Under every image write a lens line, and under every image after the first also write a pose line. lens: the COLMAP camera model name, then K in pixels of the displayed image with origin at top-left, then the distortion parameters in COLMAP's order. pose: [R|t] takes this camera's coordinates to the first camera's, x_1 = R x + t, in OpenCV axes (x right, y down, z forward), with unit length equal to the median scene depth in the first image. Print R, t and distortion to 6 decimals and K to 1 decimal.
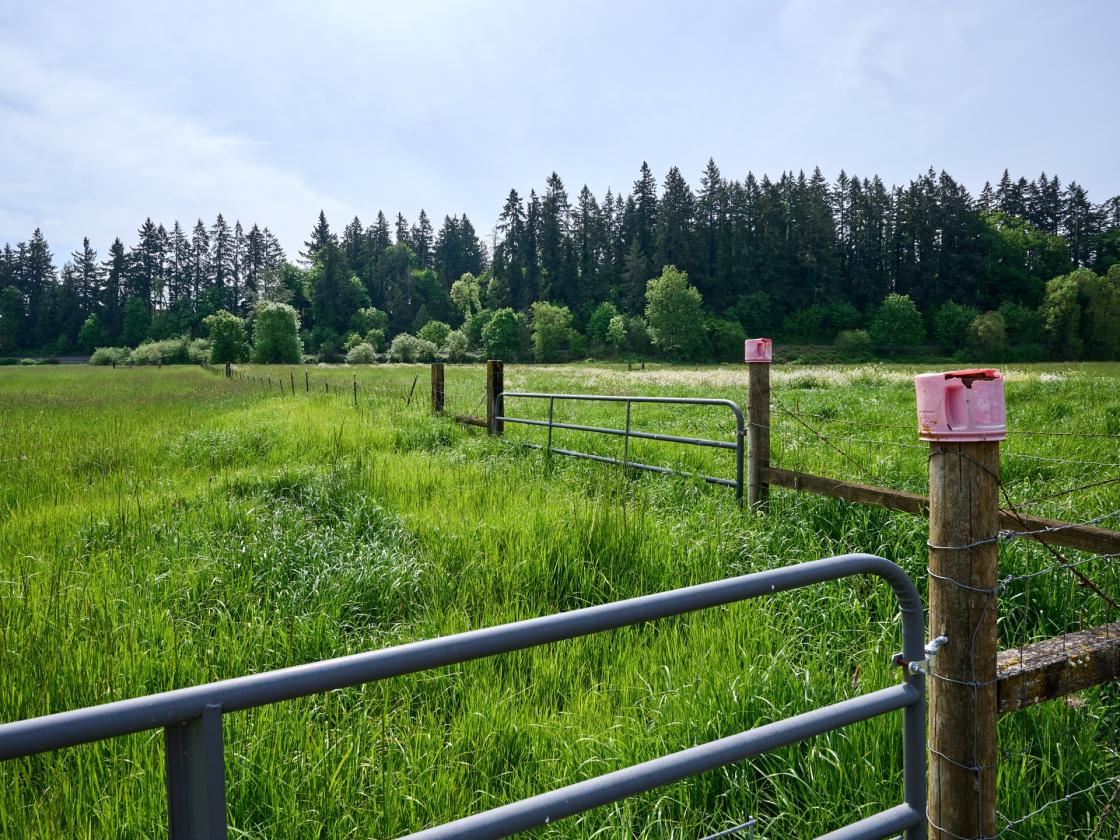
lens RADIAL K [[710.2, 0, 517.5], [0, 710.2, 371.6], [0, 0, 1]] dist [-0.000769, -0.000964]
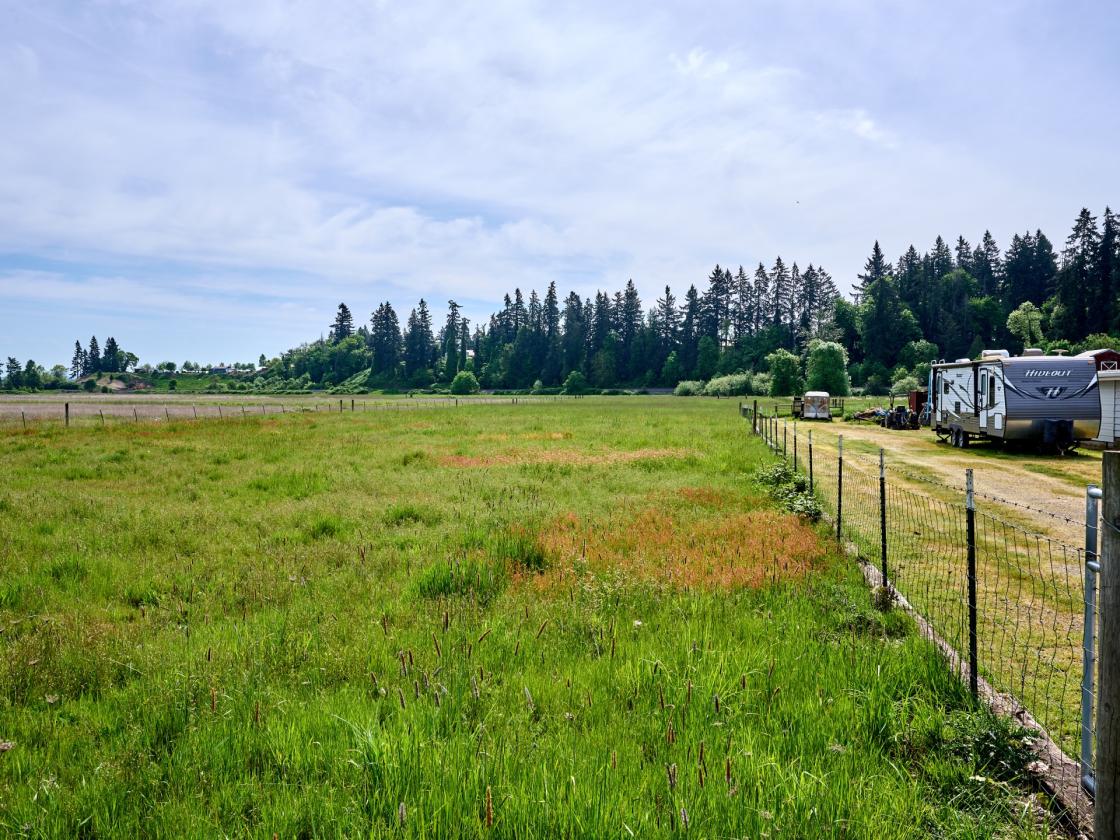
lens RADIAL K [[903.6, 0, 547.2], [0, 903.6, 425.4], [0, 0, 1]] dist [-0.001944, 0.003526]
pose [[0.805484, 0.026863, -0.592008, 0.121433], [-0.013226, 0.999538, 0.027360, 0.002097], [0.592469, -0.014208, 0.805468, -0.329494]]
